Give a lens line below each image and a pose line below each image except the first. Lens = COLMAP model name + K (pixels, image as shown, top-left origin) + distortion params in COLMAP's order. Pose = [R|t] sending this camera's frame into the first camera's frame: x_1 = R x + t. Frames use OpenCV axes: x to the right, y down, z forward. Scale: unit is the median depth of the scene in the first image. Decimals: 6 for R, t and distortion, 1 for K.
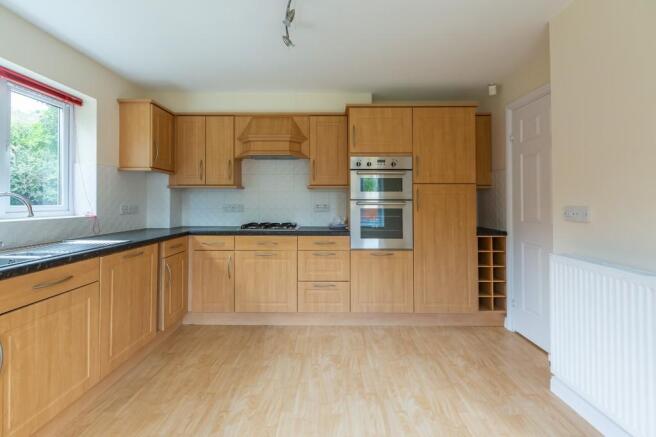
lens RADIAL K [[288.6, 0, 328.7], [0, 288.6, 196.8], [0, 0, 1]] dist [0.000037, 0.000009]
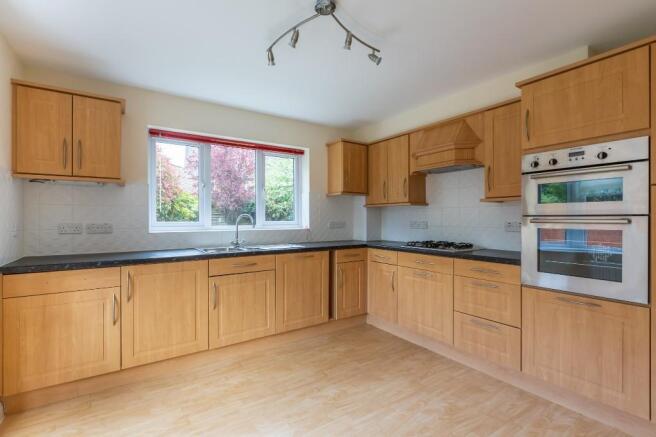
lens RADIAL K [[296.3, 0, 328.0], [0, 296.3, 218.5], [0, 0, 1]] dist [-0.000569, 0.000037]
pose [[0.577102, -0.001455, -0.816671, 0.401837], [0.016705, 0.999810, 0.010023, 0.001401], [0.816501, -0.019427, 0.577017, 0.183837]]
